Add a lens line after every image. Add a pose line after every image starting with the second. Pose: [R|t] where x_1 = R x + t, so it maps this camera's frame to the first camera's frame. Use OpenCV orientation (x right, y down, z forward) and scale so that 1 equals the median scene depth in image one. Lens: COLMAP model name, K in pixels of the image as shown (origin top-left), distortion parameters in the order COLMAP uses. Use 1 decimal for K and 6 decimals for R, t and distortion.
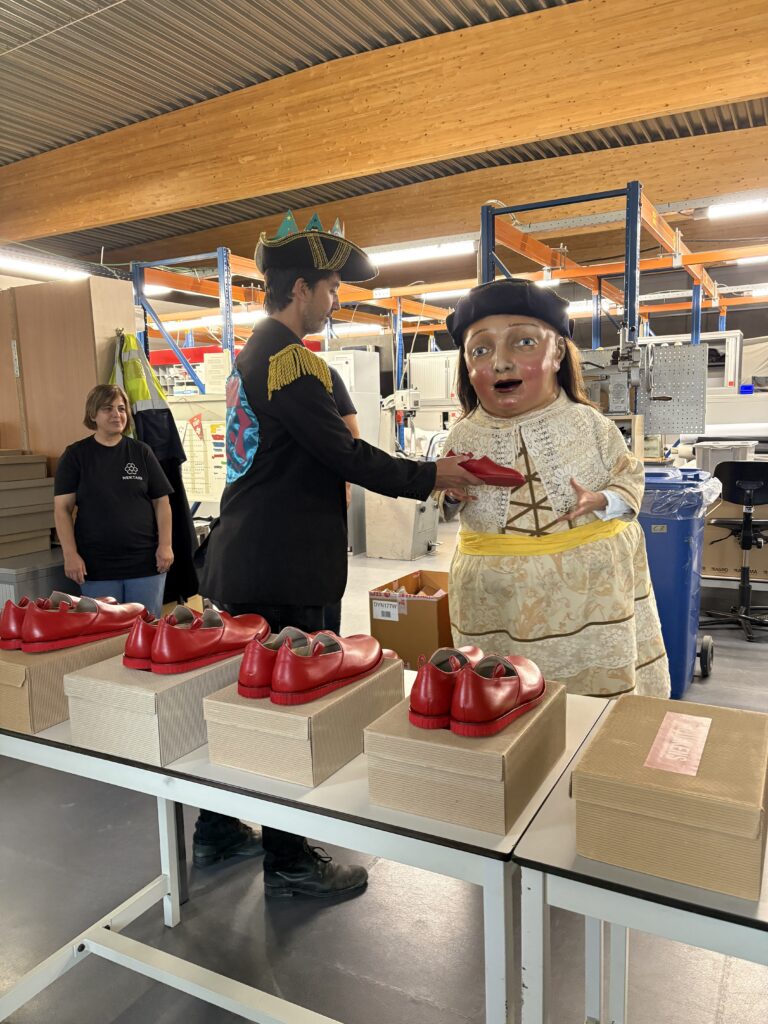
lens RADIAL K [[782.0, 0, 383.3], [0, 782.0, 509.4], [0, 0, 1]] dist [0.024387, -0.016652]
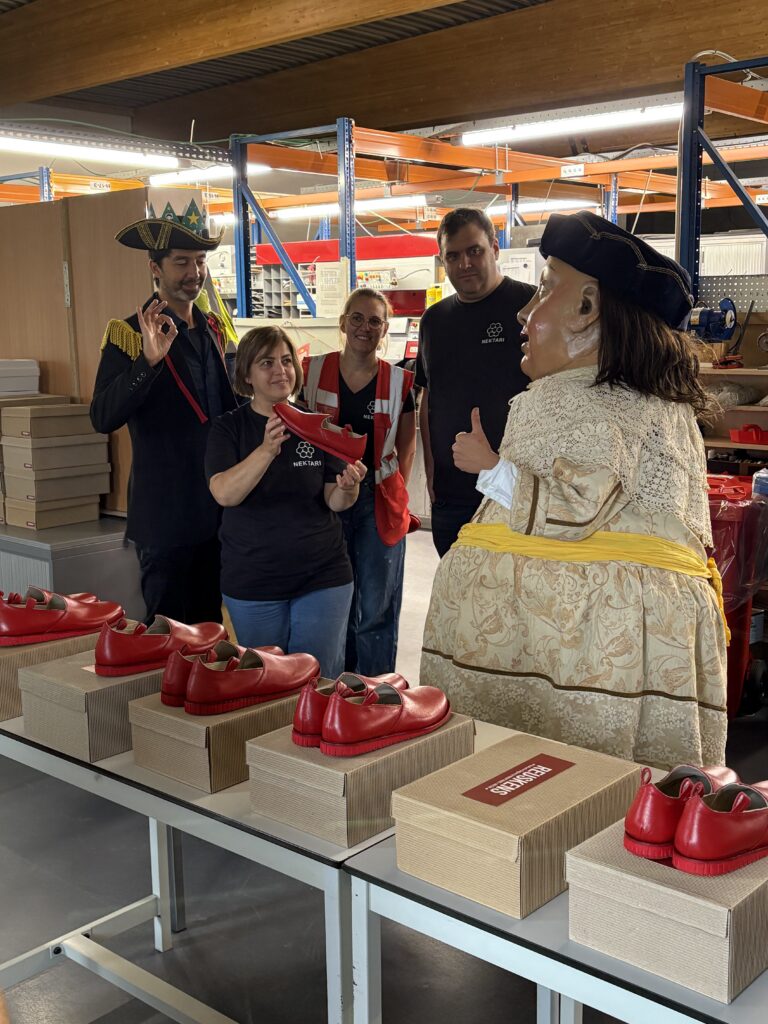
lens RADIAL K [[1186.3, 0, 383.5], [0, 1186.3, 513.2], [0, 0, 1]] dist [0.009963, 0.000000]
pose [[0.974356, 0.049275, -0.219551, 0.139304], [-0.038216, 0.997791, 0.054341, -0.034824], [0.221743, -0.044557, 0.974086, -0.144427]]
